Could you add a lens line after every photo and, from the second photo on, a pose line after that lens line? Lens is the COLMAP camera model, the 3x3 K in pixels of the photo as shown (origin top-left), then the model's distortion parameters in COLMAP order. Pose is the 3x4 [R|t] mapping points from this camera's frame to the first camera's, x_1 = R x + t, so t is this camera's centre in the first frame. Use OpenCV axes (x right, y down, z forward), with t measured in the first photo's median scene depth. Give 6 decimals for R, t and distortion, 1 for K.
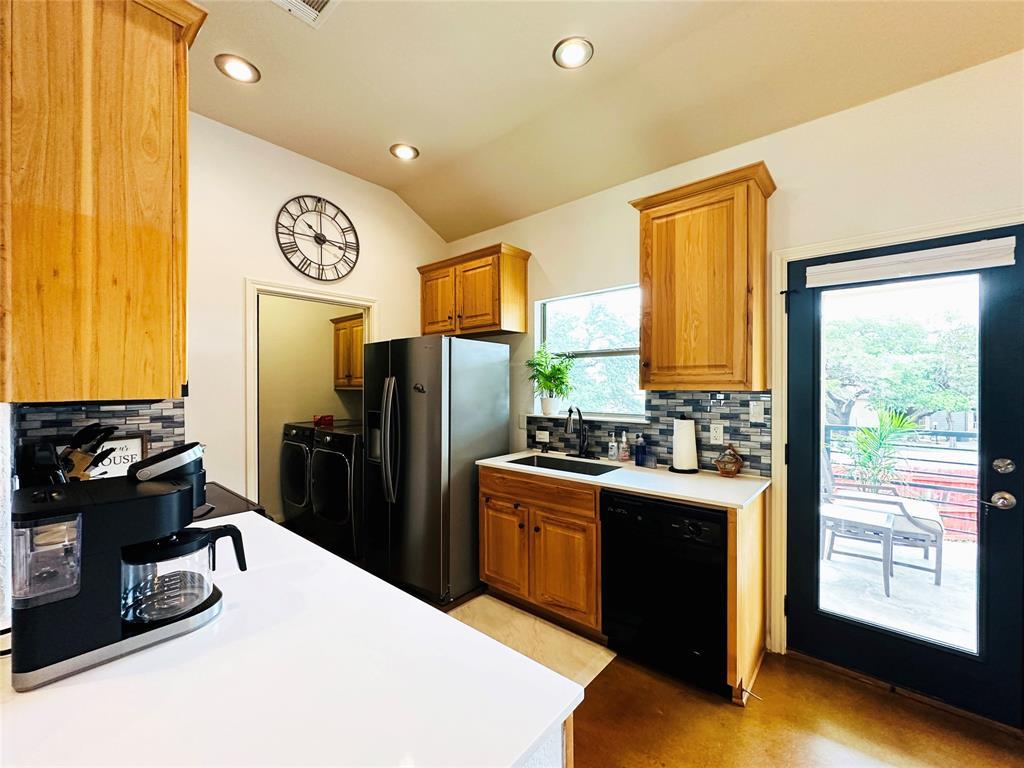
lens RADIAL K [[420.6, 0, 510.7], [0, 420.6, 385.1], [0, 0, 1]] dist [-0.001117, -0.000109]
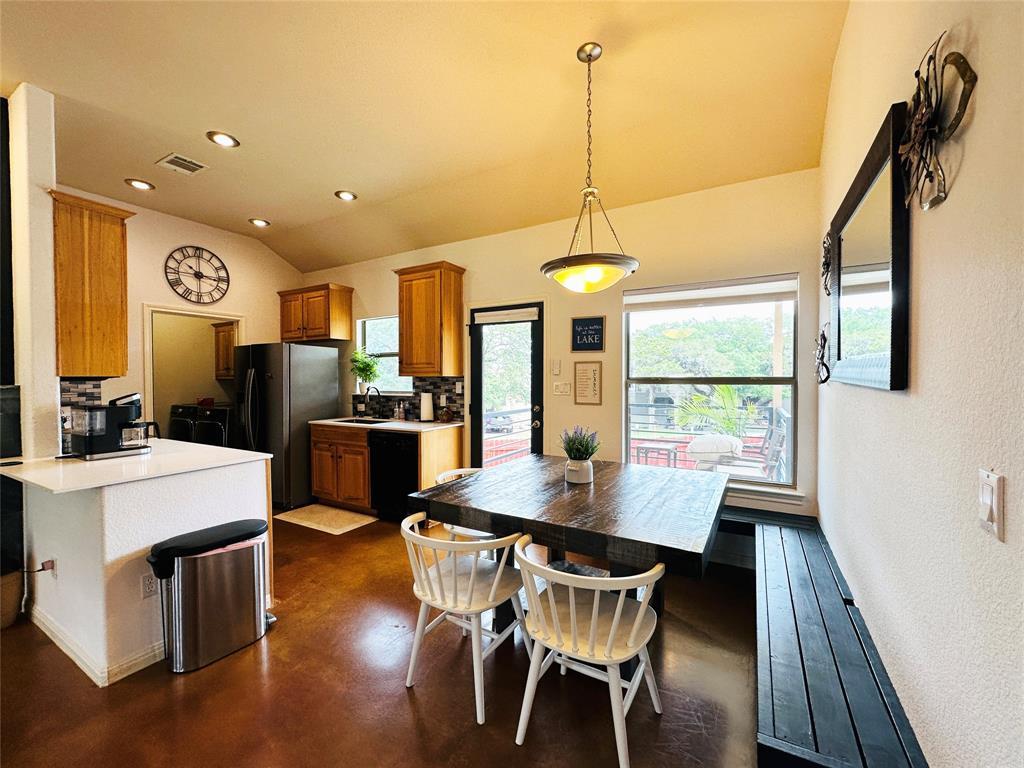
lens RADIAL K [[420.6, 0, 510.7], [0, 420.6, 385.1], [0, 0, 1]] dist [-0.001117, -0.000109]
pose [[0.981819, -0.003888, 0.189779, 0.366450], [0.001309, 0.999905, 0.013709, 0.021250], [-0.189815, -0.013211, 0.981731, -0.711648]]
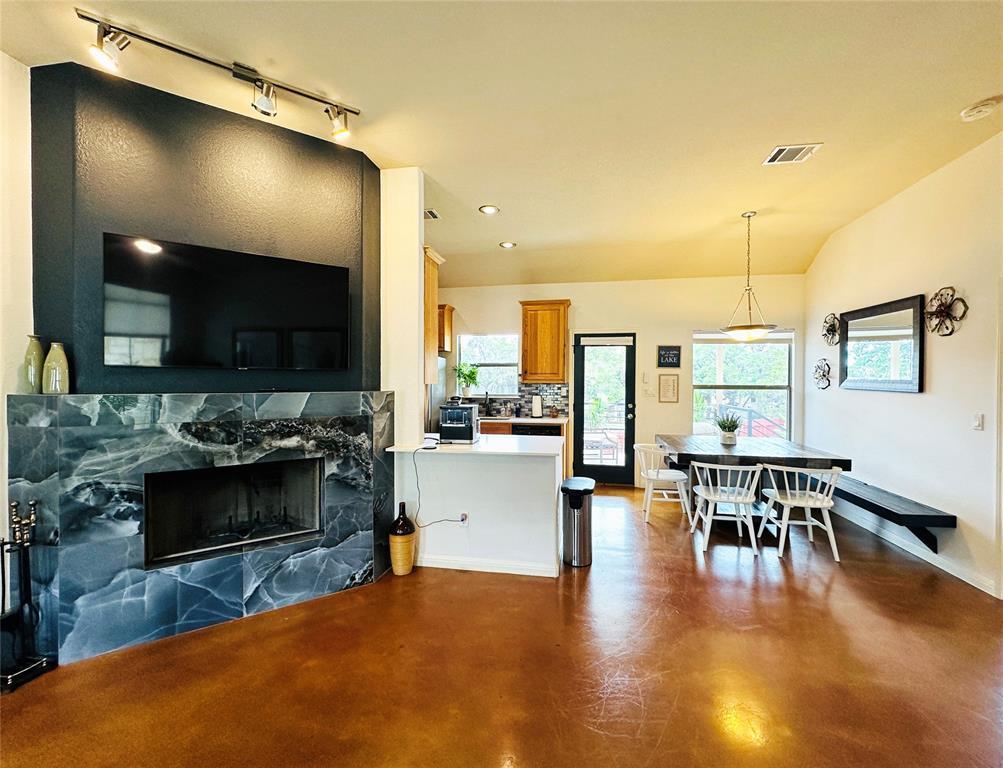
lens RADIAL K [[422.9, 0, 509.8], [0, 422.9, 385.7], [0, 0, 1]] dist [0.000496, 0.000268]
pose [[0.855454, -0.000902, 0.517878, -0.804983], [-0.004191, 0.999954, 0.008666, 0.006377], [-0.517861, -0.009584, 0.855411, -0.803169]]
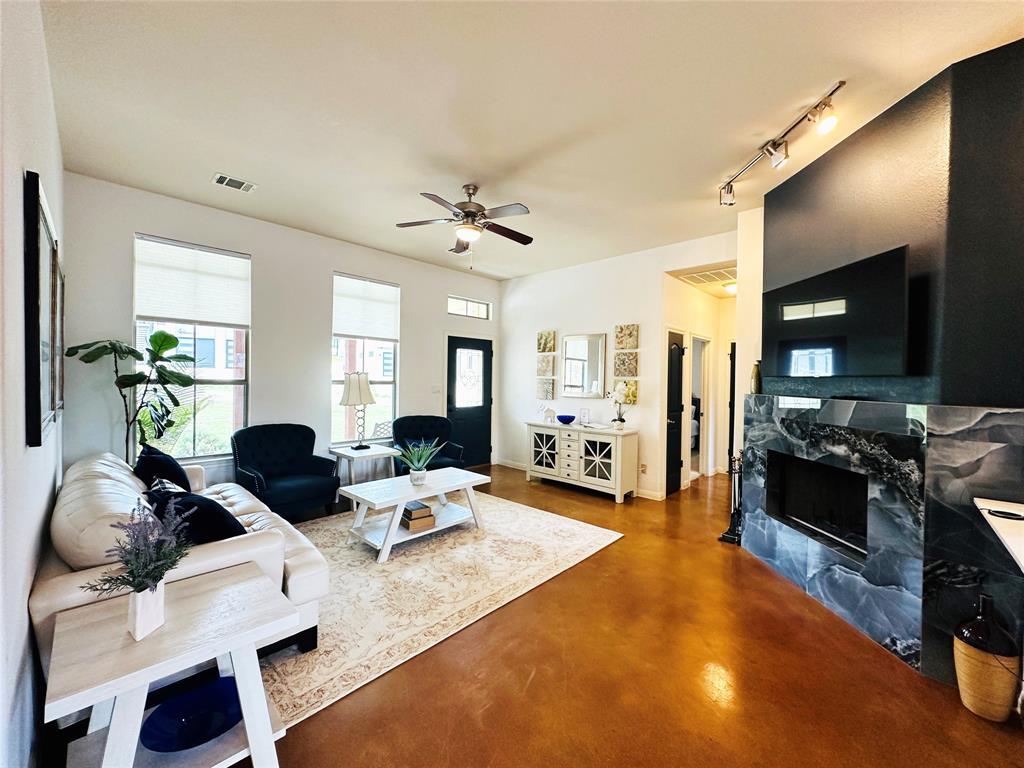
lens RADIAL K [[407.5, 0, 514.0], [0, 407.5, 384.6], [0, 0, 1]] dist [-0.000075, -0.000001]
pose [[-0.036961, 0.015992, -0.999189, 0.183868], [-0.015737, 0.999739, 0.016583, -0.005241], [0.999193, 0.016337, -0.036699, -0.434177]]
